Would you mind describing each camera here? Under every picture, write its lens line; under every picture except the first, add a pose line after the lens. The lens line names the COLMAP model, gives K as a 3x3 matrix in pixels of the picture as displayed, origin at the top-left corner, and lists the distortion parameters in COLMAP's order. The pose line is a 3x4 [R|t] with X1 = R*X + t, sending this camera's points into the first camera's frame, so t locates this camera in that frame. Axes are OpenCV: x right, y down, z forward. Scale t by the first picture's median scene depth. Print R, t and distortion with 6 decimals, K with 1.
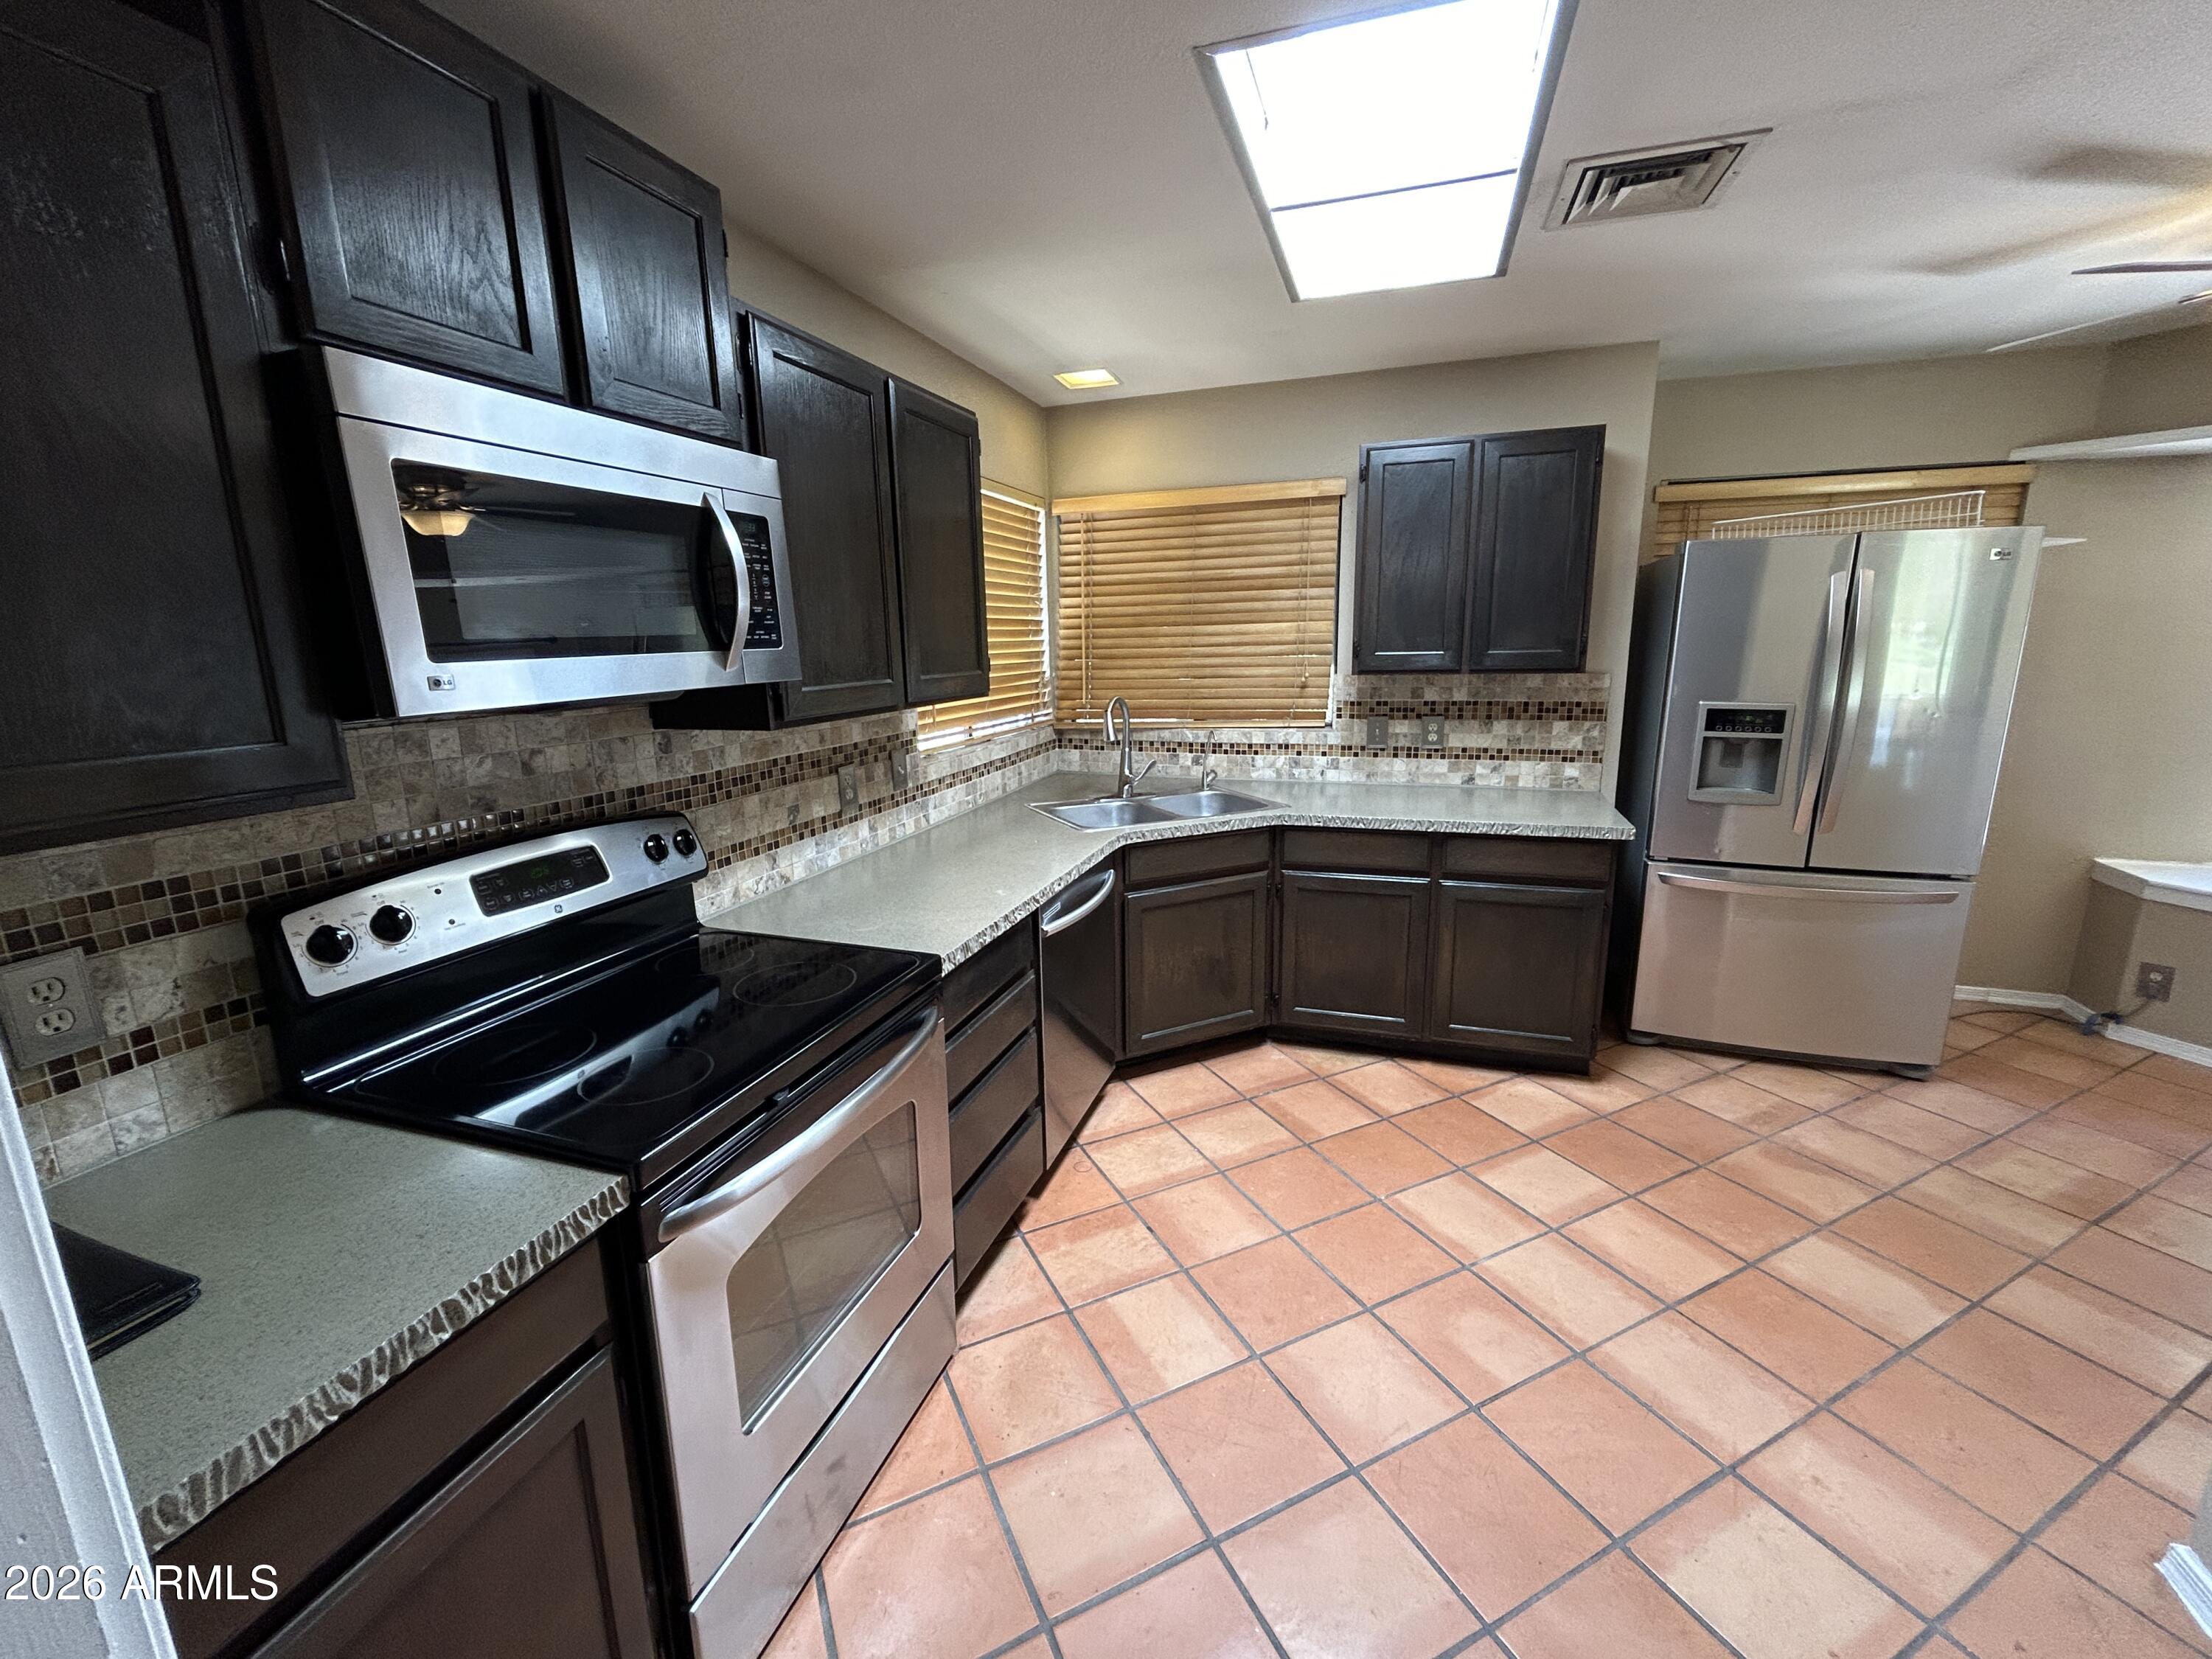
lens RADIAL K [[920.5, 0, 1101.0], [0, 920.5, 830.0], [0, 0, 1]] dist [-0.001890, 0.000028]
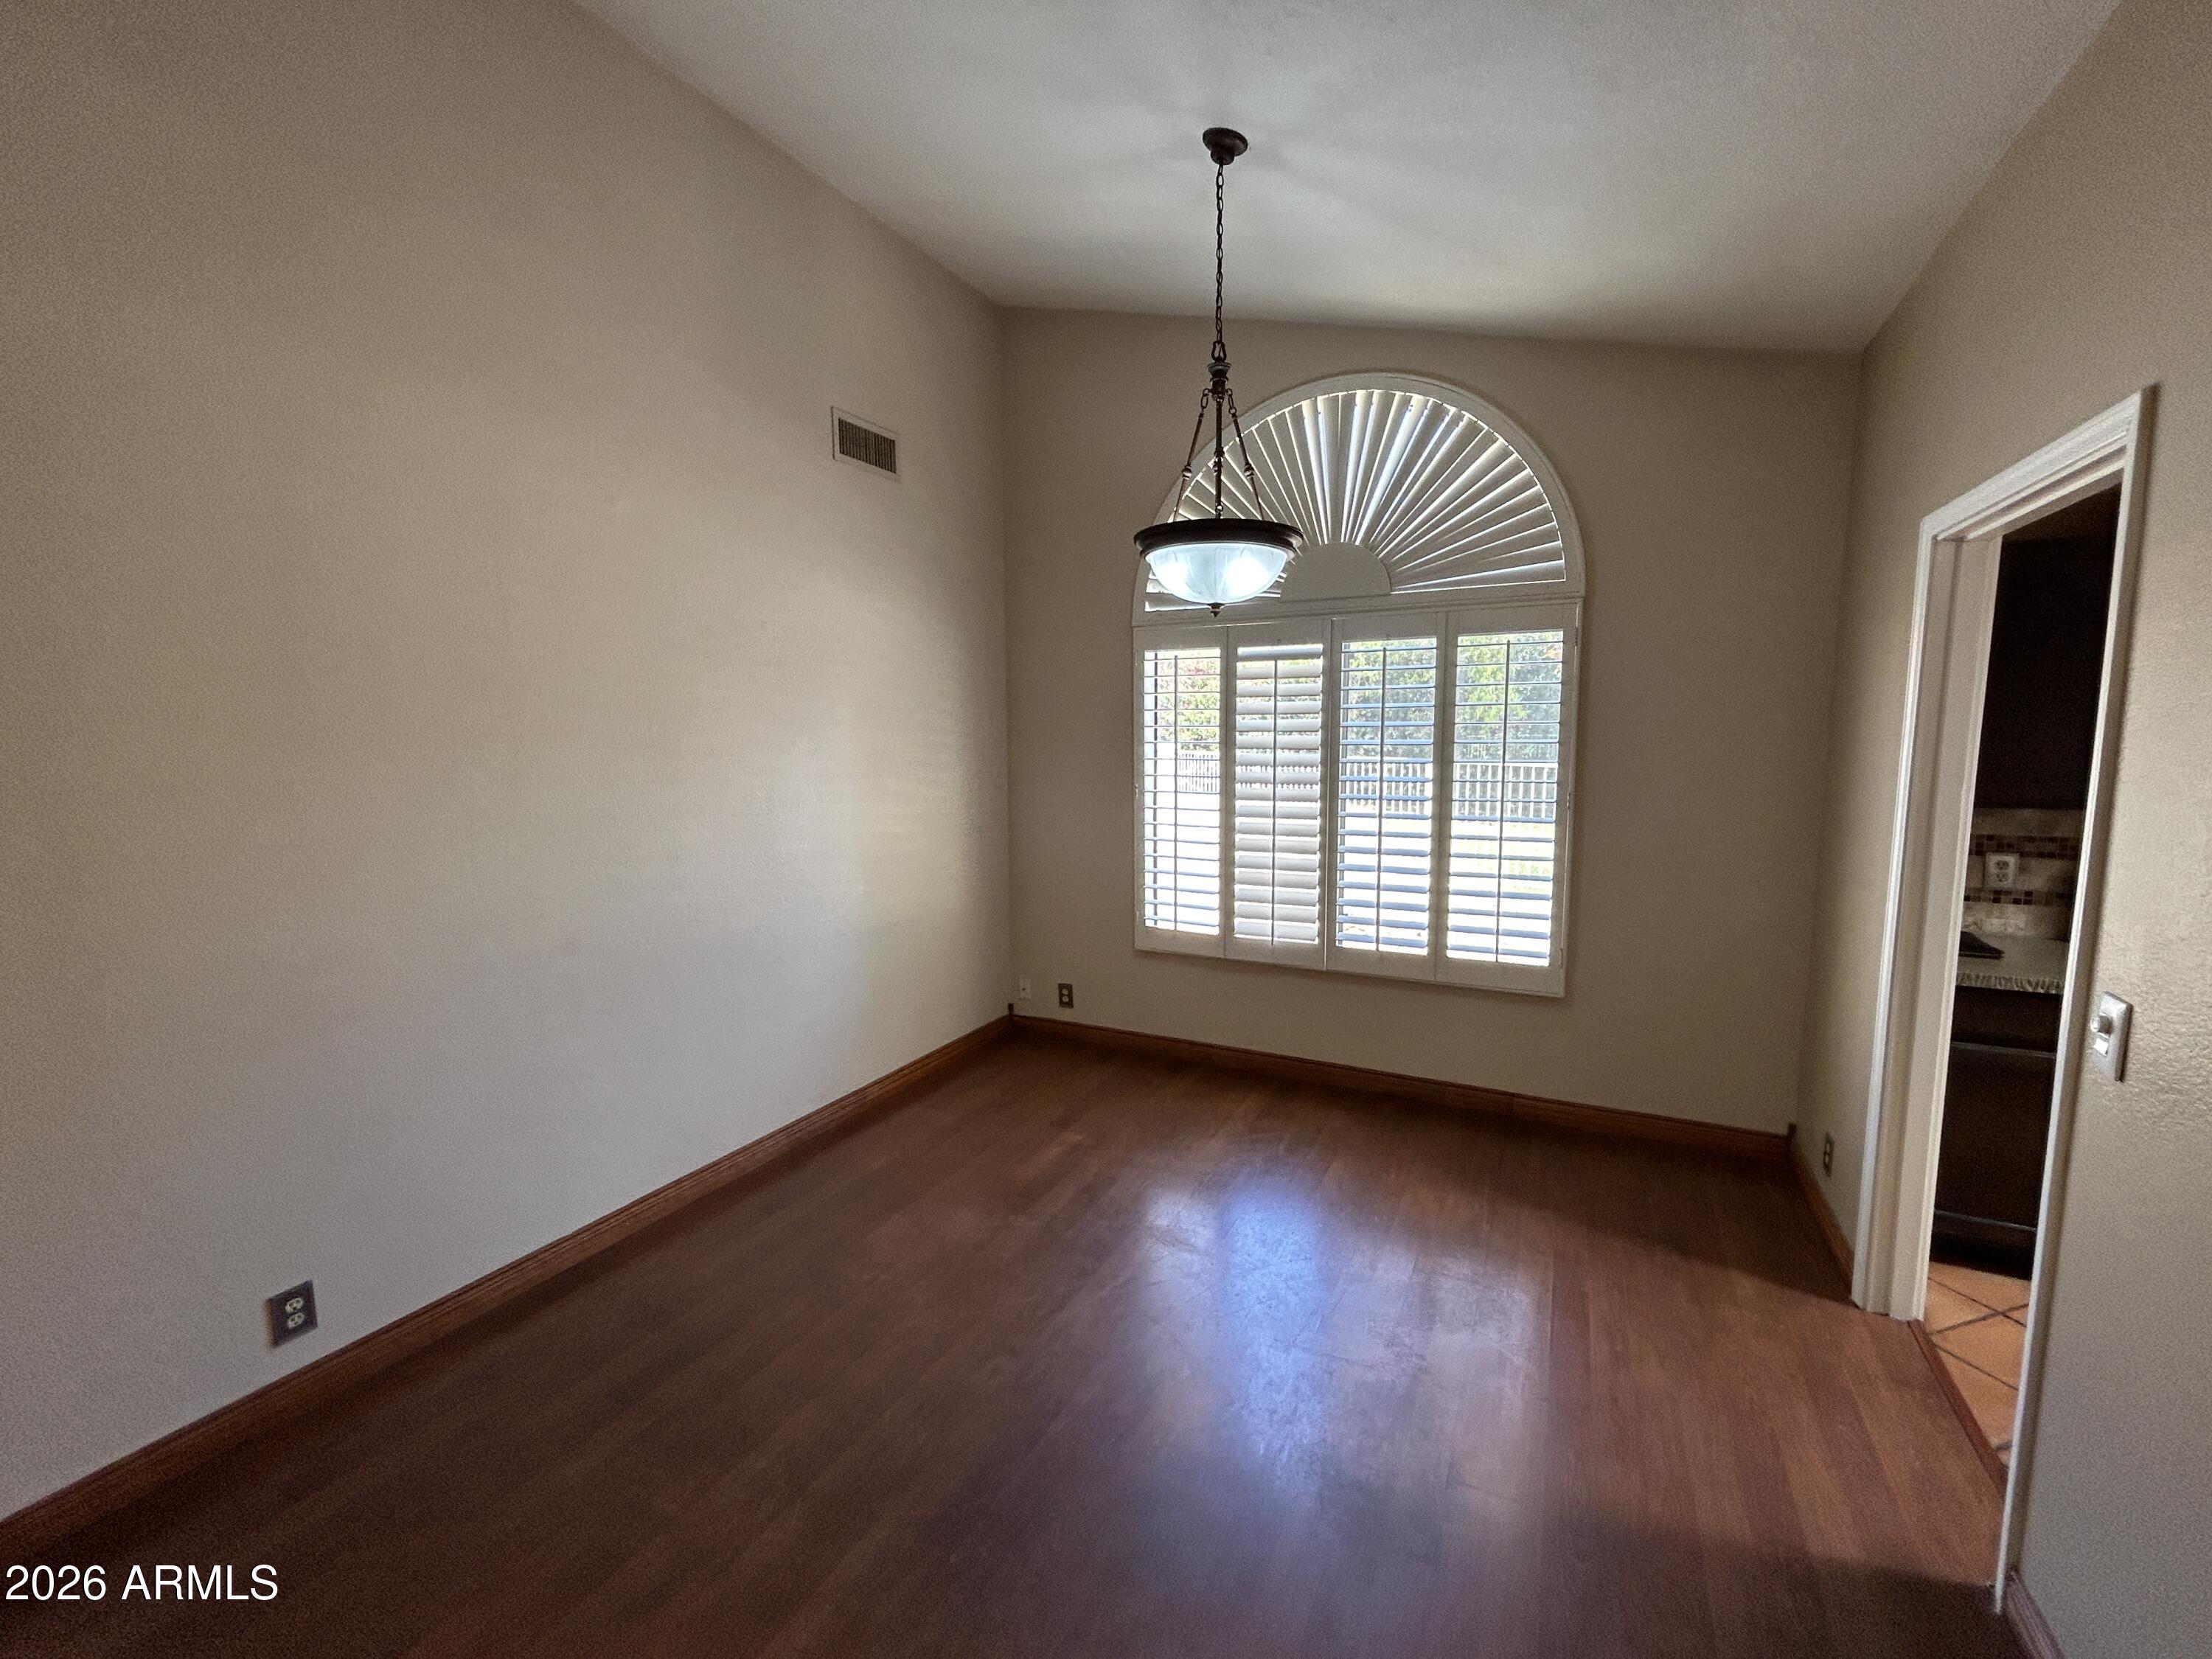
lens RADIAL K [[894.0, 0, 1109.7], [0, 894.0, 819.0], [0, 0, 1]] dist [0.000093, 0.000059]
pose [[-0.150430, 0.124889, -0.980701, 0.877577], [-0.193573, 0.969067, 0.153099, 0.067744], [0.969485, 0.212867, -0.121601, -0.610485]]
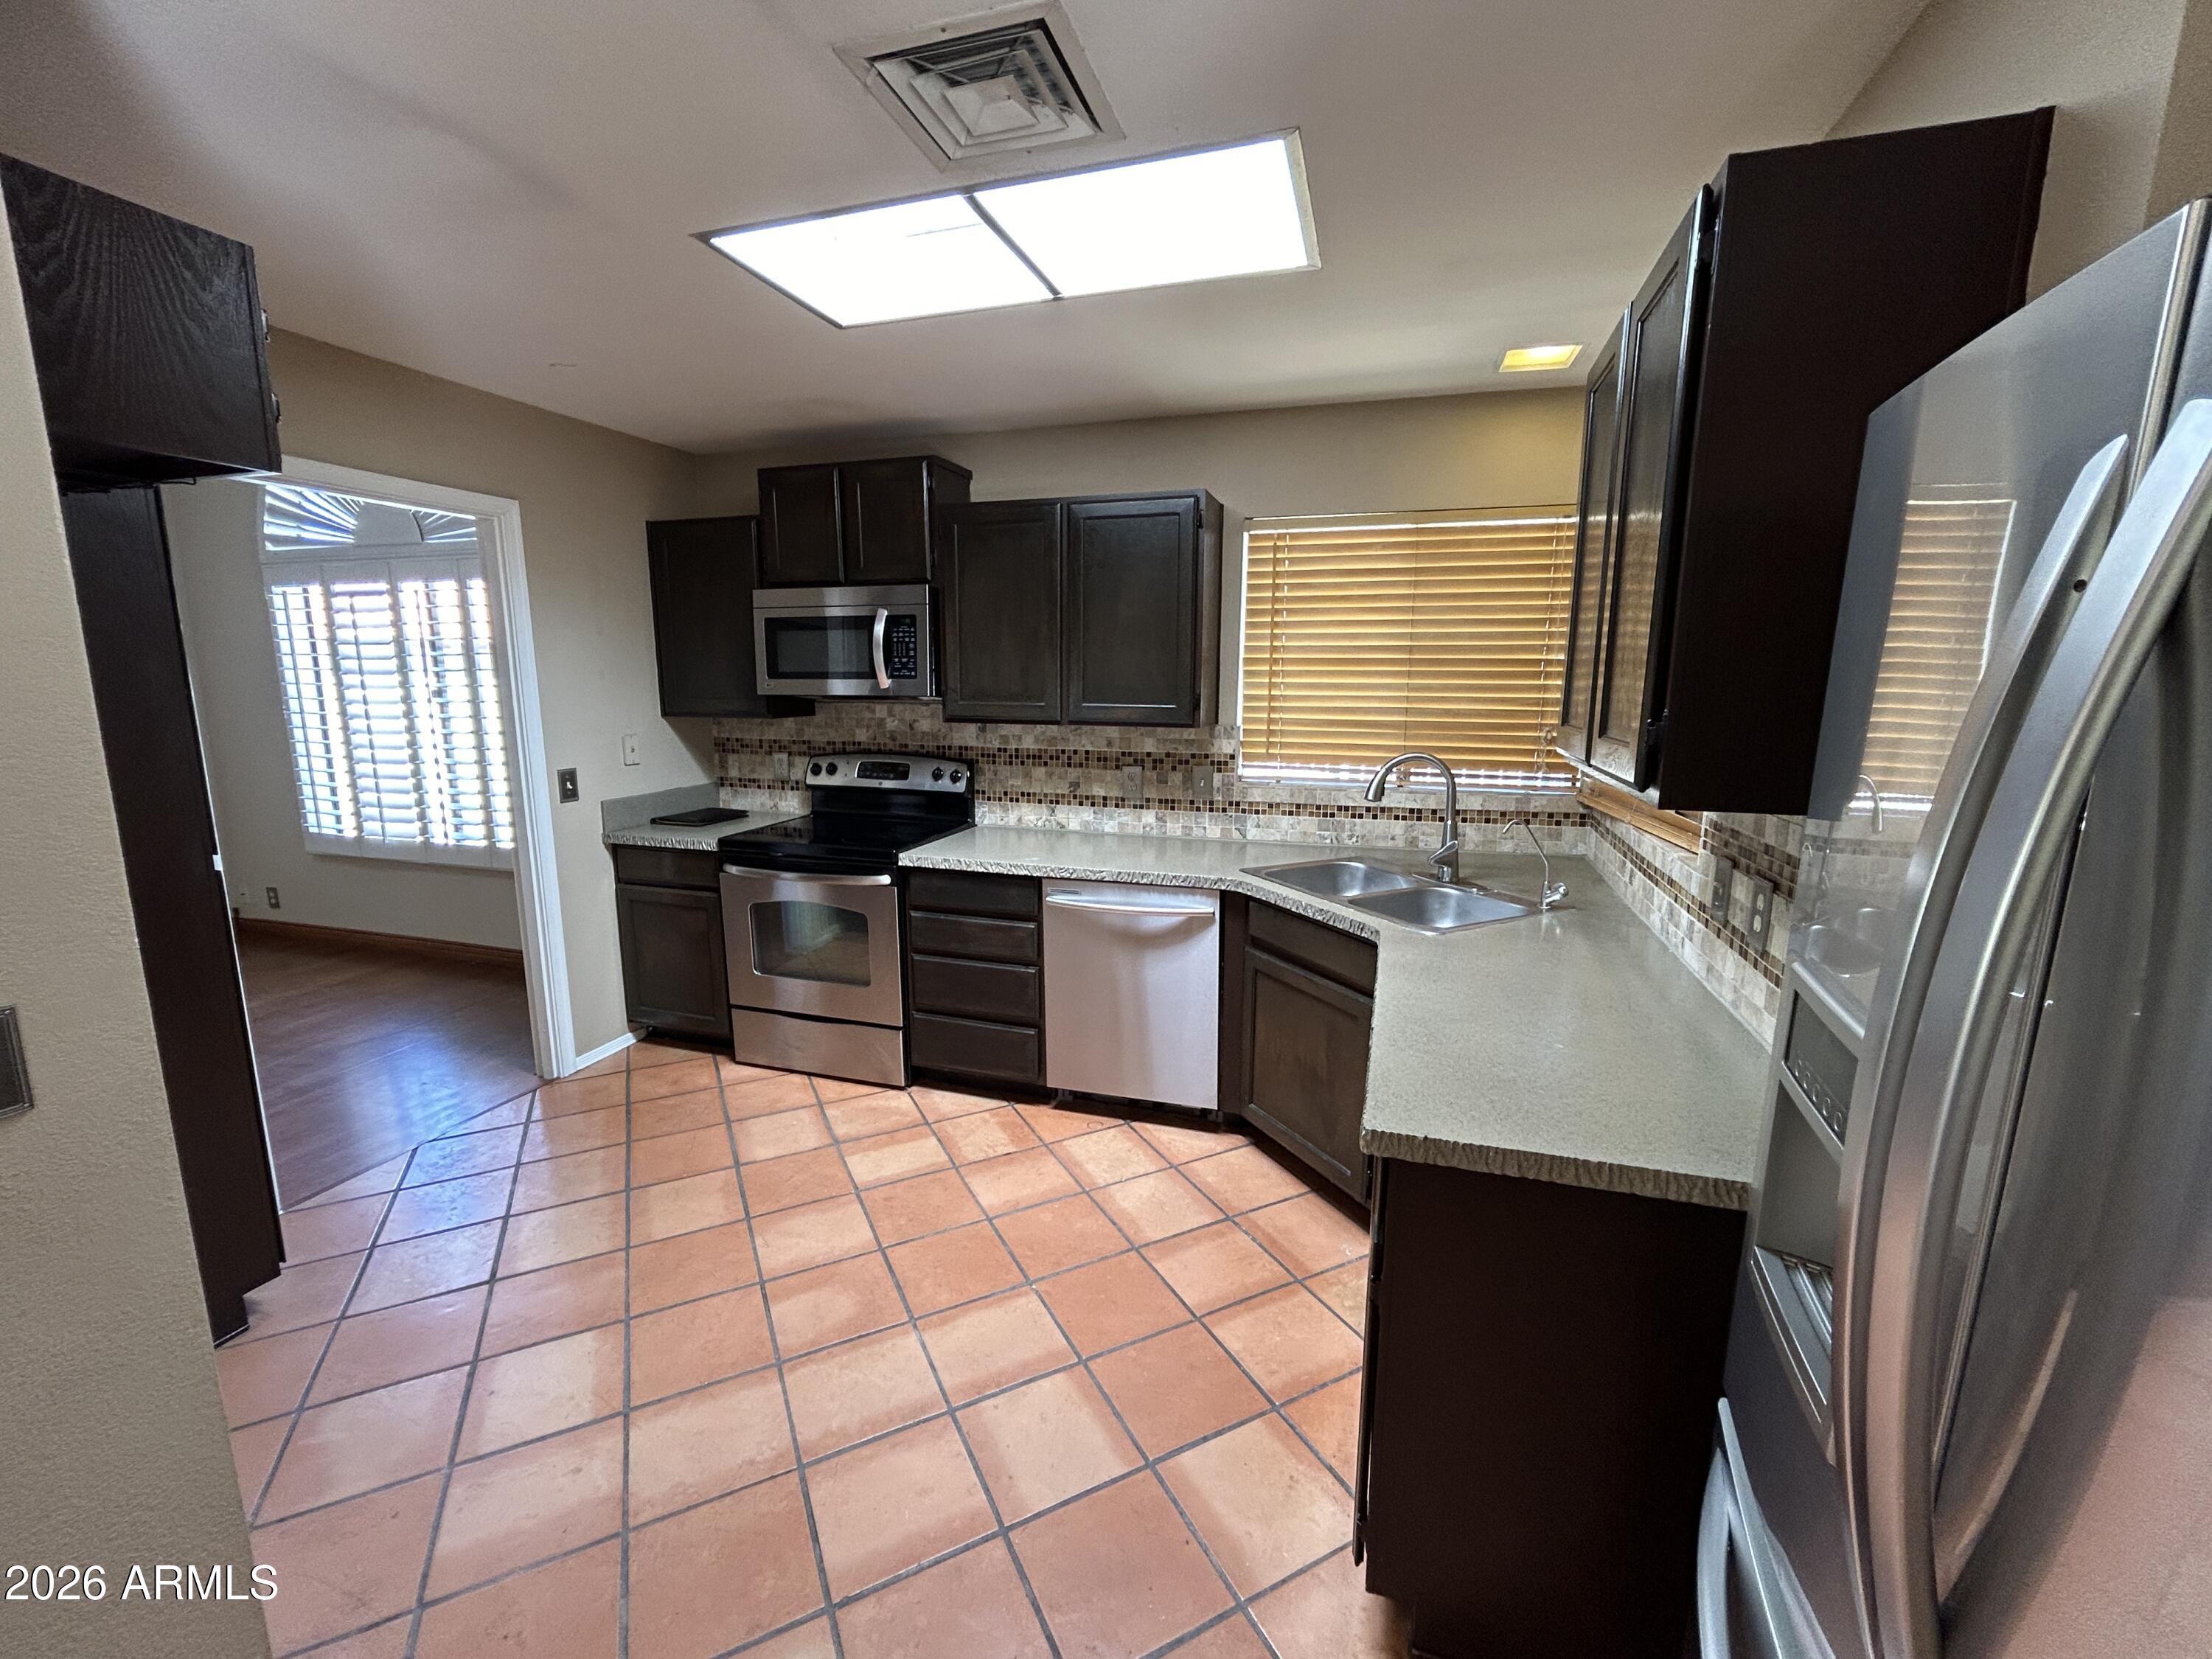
lens RADIAL K [[920.5, 0, 1101.0], [0, 920.5, 830.0], [0, 0, 1]] dist [-0.001890, 0.000028]
pose [[0.008631, 0.190857, -0.981580, 1.215822], [-0.211982, 0.959655, 0.184730, -0.246671], [0.977235, 0.206483, 0.048741, 0.995046]]
